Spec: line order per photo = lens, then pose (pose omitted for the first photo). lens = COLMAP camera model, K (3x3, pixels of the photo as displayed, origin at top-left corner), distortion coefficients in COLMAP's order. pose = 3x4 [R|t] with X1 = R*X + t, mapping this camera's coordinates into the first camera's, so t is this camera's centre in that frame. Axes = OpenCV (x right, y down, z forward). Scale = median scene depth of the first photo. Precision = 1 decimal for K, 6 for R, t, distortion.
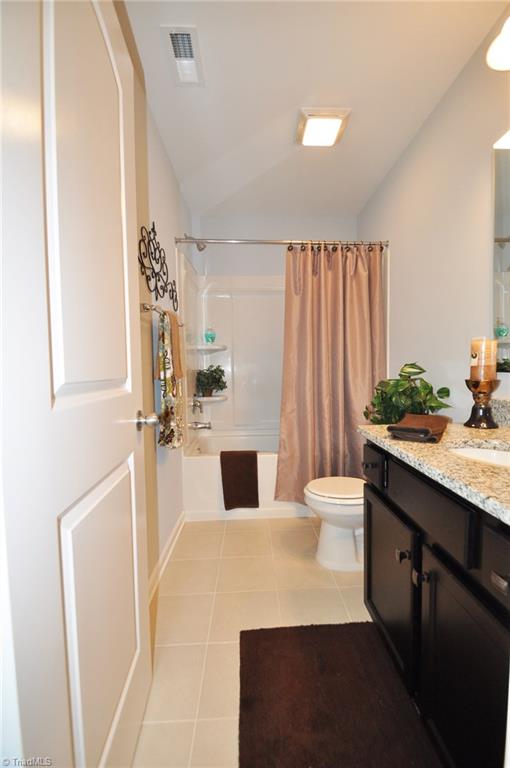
lens RADIAL K [[332.2, 0, 262.6], [0, 332.2, 385.1], [0, 0, 1]] dist [-0.007293, -0.000446]
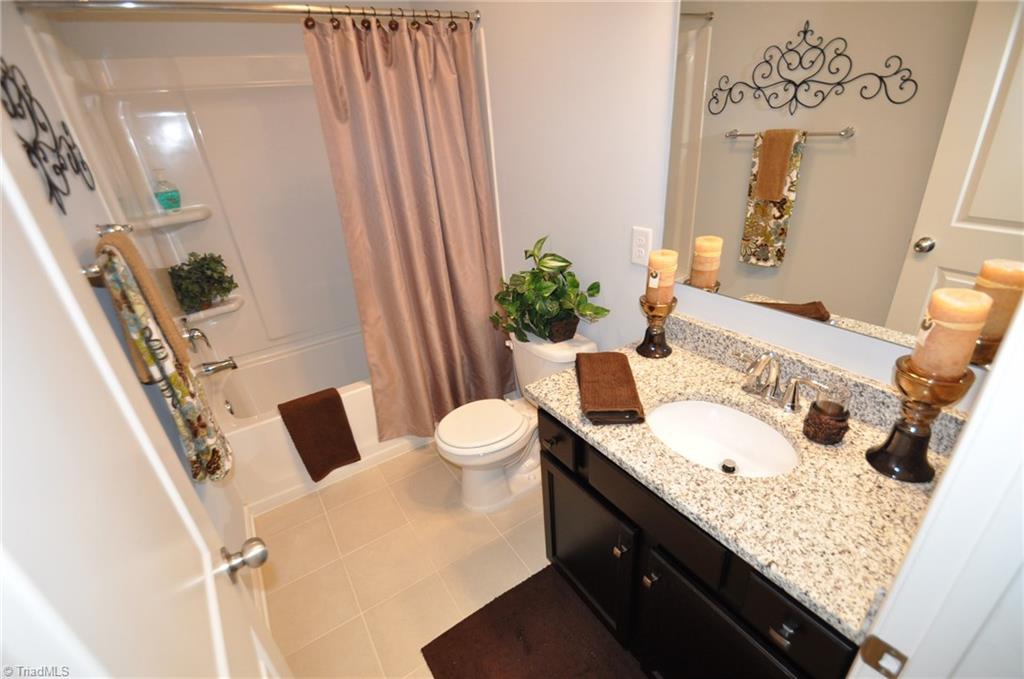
lens RADIAL K [[454.7, 0, 511.5], [0, 454.7, 358.5], [0, 0, 1]] dist [0.002570, -0.011246]
pose [[0.861907, -0.280211, 0.422609, -0.086765], [0.092043, 0.906051, 0.413037, -0.205646], [-0.498643, -0.317101, 0.806723, 0.126499]]
